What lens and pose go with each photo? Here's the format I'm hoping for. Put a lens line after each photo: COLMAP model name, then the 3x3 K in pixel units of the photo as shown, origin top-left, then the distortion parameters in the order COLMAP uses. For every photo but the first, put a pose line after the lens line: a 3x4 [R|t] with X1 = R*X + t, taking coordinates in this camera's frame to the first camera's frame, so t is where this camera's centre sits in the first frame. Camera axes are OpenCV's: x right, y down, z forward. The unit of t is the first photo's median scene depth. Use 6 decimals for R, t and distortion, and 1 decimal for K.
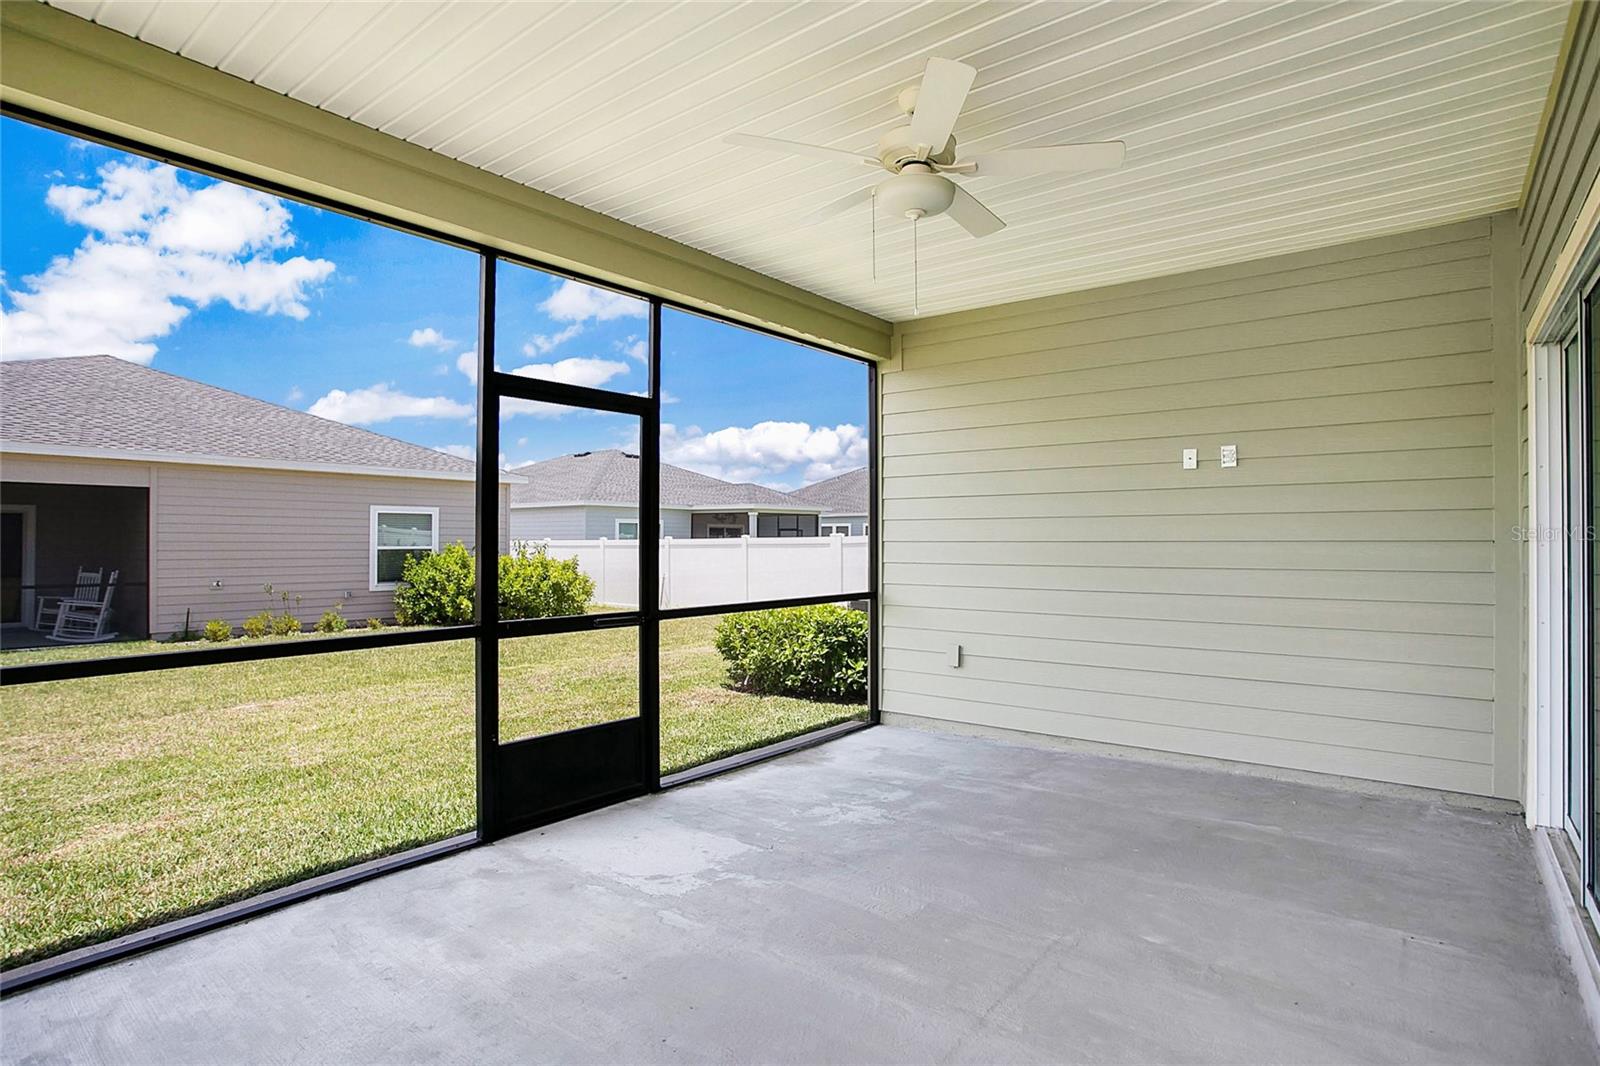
lens RADIAL K [[800.0, 0, 793.0], [0, 800.0, 534.4], [0, 0, 1]] dist [-0.040607, 0.010498]
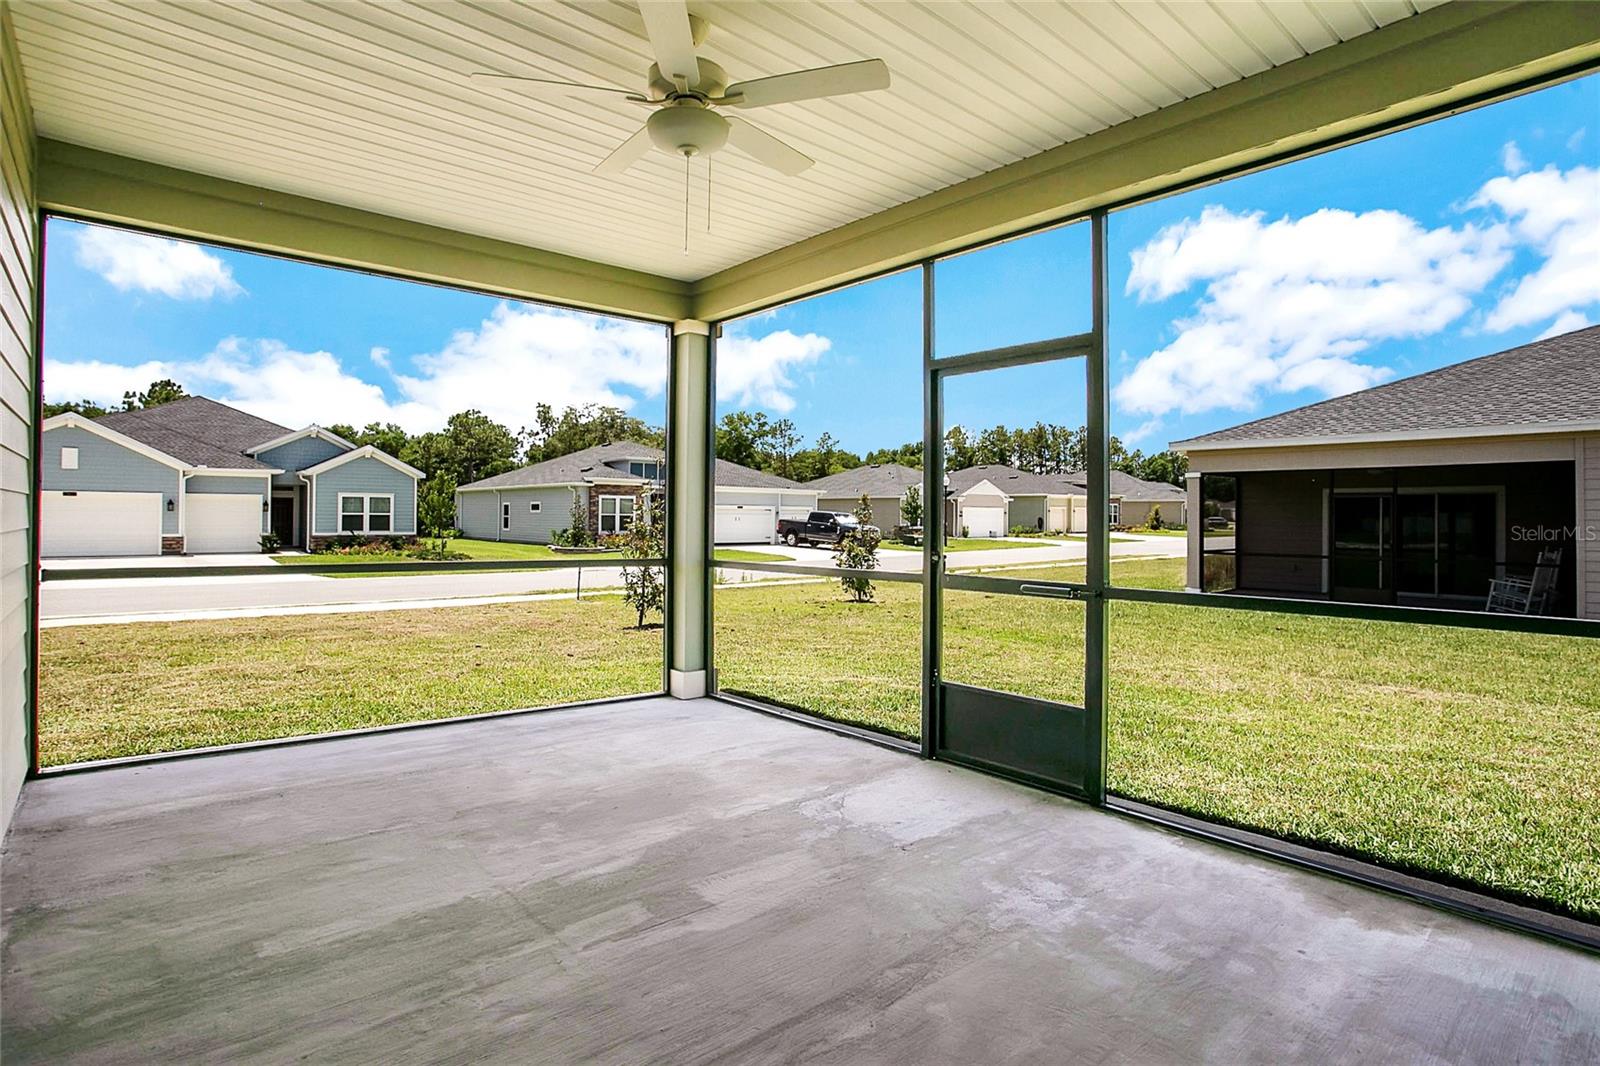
lens RADIAL K [[800.0, 0, 797.5], [0, 800.0, 528.6], [0, 0, 1]] dist [-0.040607, 0.010498]
pose [[-0.161574, 0.007363, -0.986833, 0.692252], [0.003373, 0.999970, 0.006908, 0.029477], [0.986855, -0.002213, -0.161594, 0.838718]]
